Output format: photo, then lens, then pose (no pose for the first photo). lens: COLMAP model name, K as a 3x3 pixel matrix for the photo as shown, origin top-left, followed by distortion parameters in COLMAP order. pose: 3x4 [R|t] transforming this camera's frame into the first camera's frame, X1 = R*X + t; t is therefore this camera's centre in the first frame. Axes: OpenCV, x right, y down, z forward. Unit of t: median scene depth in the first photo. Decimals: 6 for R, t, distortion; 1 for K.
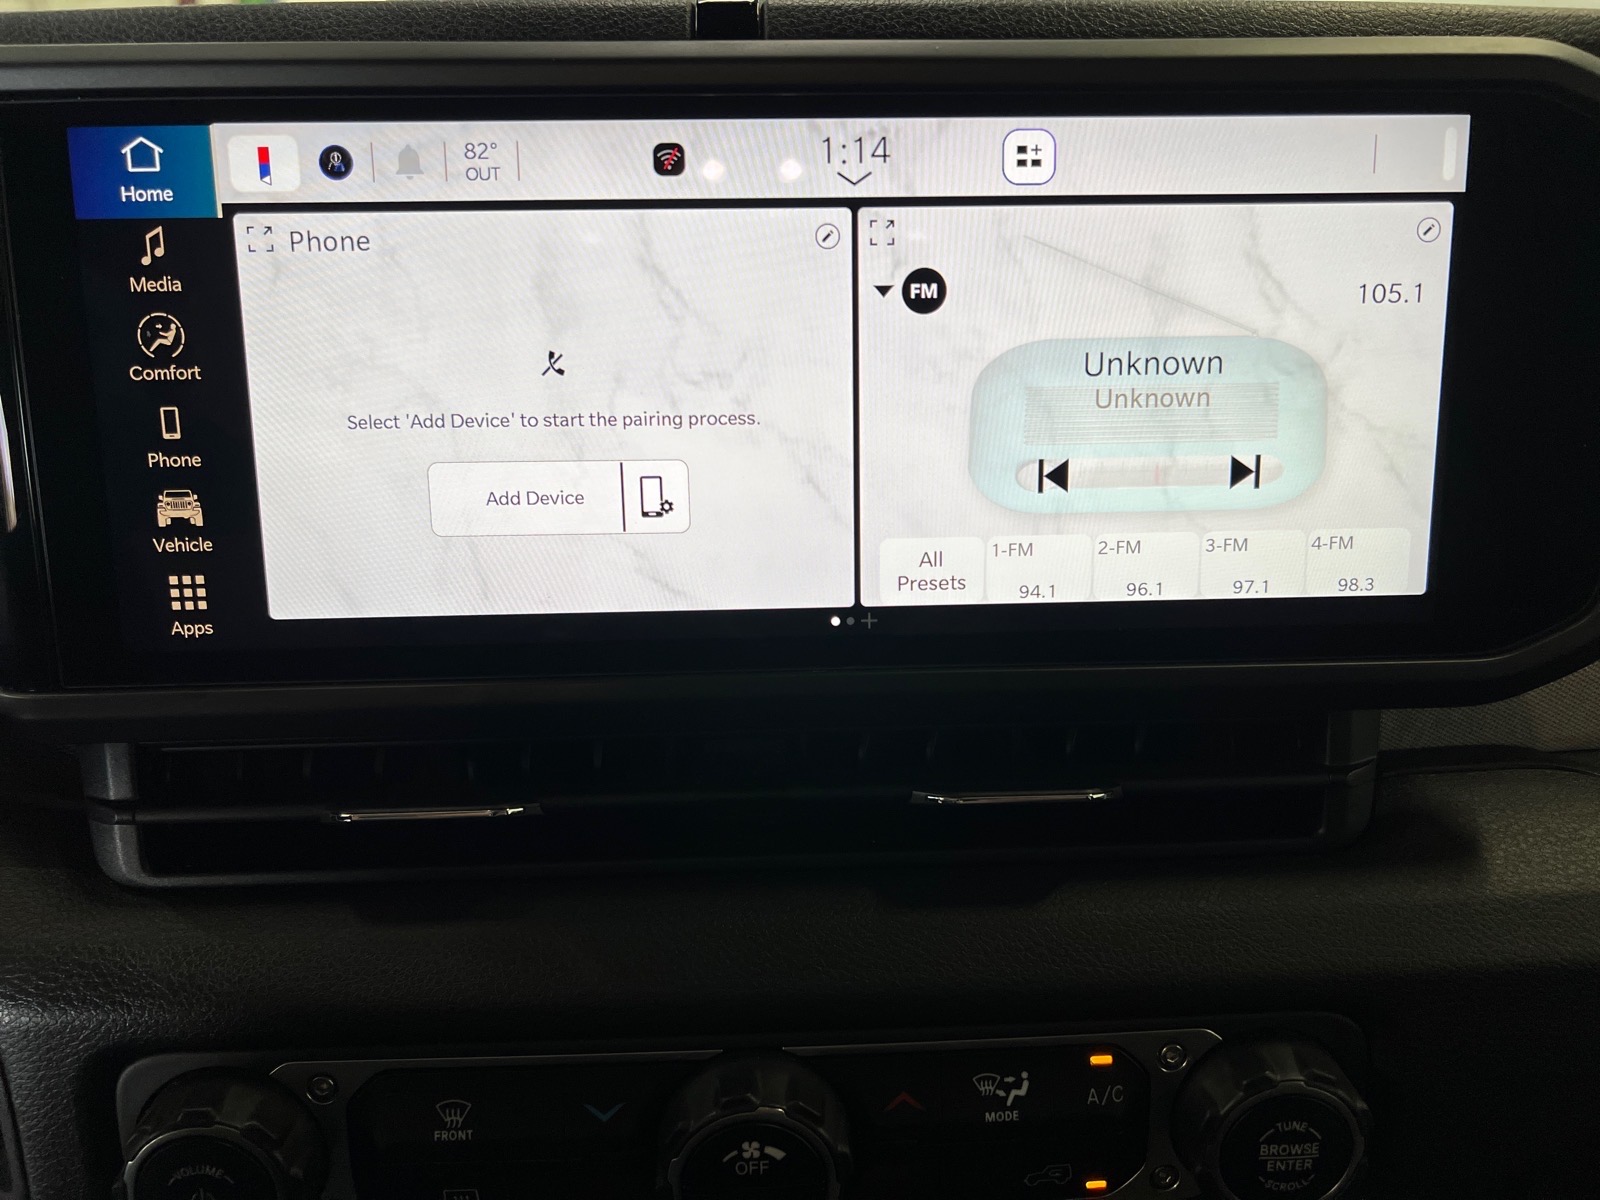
lens RADIAL K [[1212.5, 0, 809.4], [0, 1212.5, 597.0], [0, 0, 1]] dist [-0.005876, -0.030744]
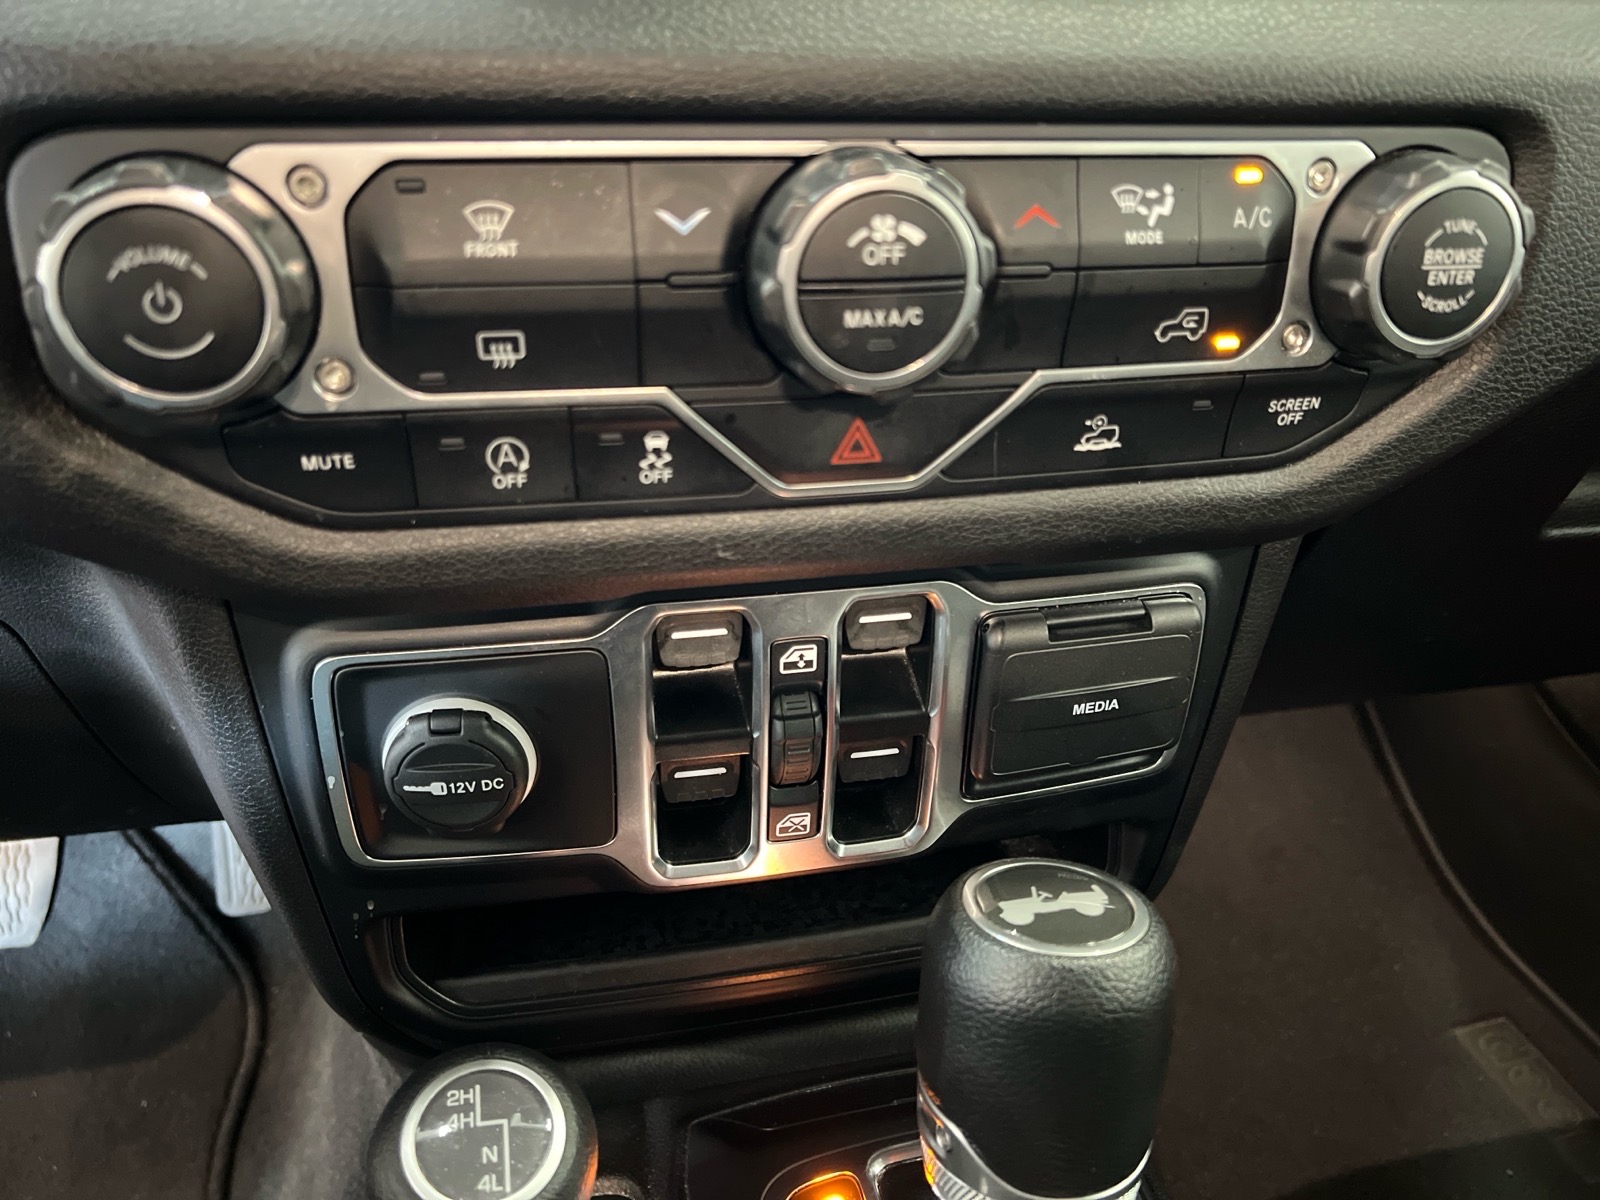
lens RADIAL K [[1212.5, 0, 797.2], [0, 1212.5, 605.3], [0, 0, 1]] dist [-0.005876, -0.030744]
pose [[0.983069, -0.059377, 0.173348, -0.247163], [0.026599, 0.982263, 0.185614, 0.524230], [-0.181295, -0.177861, 0.967211, 0.173567]]
